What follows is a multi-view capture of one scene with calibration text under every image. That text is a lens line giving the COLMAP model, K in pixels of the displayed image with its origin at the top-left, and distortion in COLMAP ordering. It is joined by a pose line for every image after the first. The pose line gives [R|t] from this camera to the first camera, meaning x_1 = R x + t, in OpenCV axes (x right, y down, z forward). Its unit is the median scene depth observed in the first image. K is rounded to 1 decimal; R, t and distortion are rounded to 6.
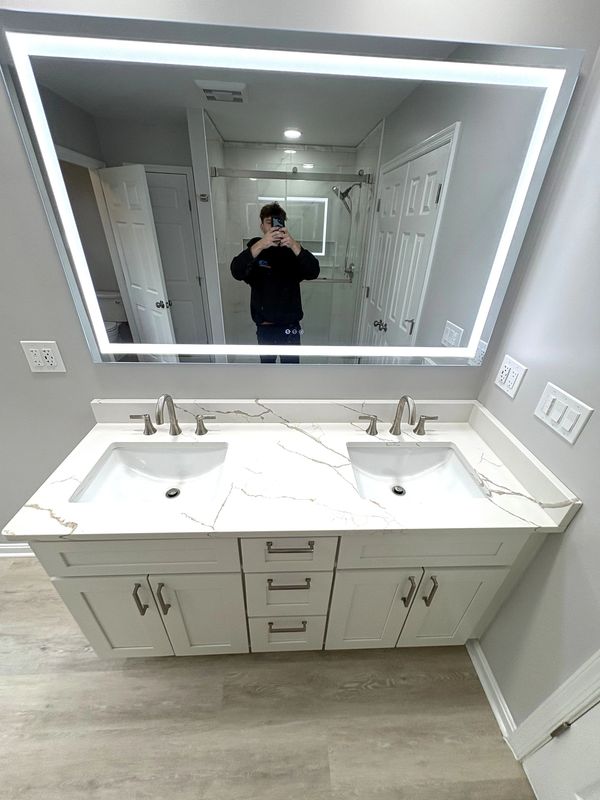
lens RADIAL K [[317.6, 0, 300.0], [0, 317.6, 400.0], [0, 0, 1]] dist [0.001971, 0.000368]
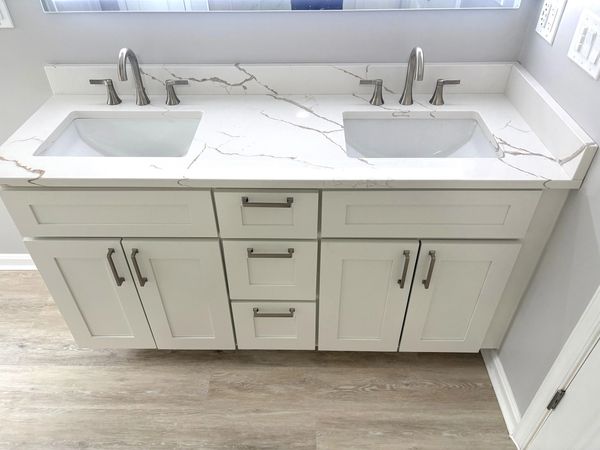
lens RADIAL K [[452.8, 0, 297.5], [0, 452.8, 229.0], [0, 0, 1]] dist [0.052085, -0.055302]
pose [[0.996999, 0.007350, -0.077067, 0.126964], [0.005352, 0.986557, 0.163331, 0.253327], [0.077231, -0.163253, 0.983557, -0.245906]]
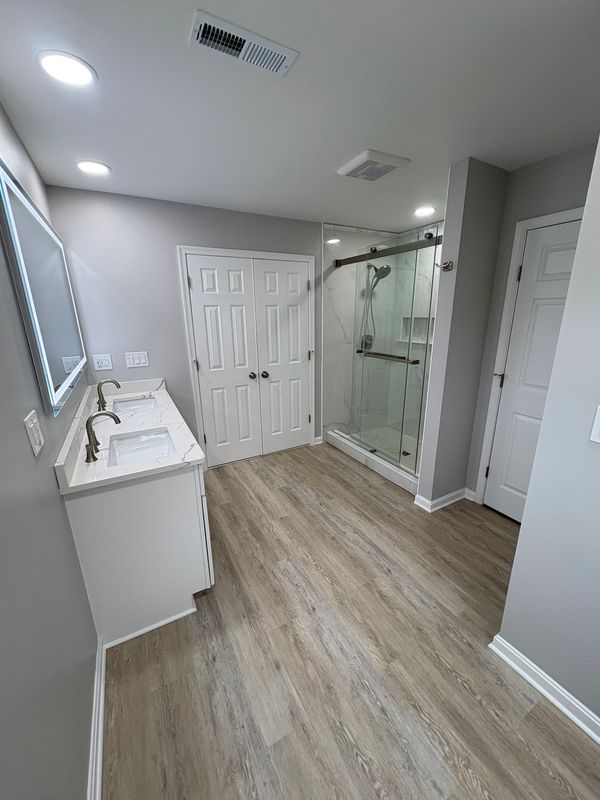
lens RADIAL K [[317.6, 0, 300.0], [0, 317.6, 400.0], [0, 0, 1]] dist [0.001971, 0.000368]
pose [[-0.438797, -0.267125, 0.857964, -1.843855], [0.450733, 0.760560, 0.467321, -0.282256], [-0.777366, 0.591771, -0.213329, 0.560223]]
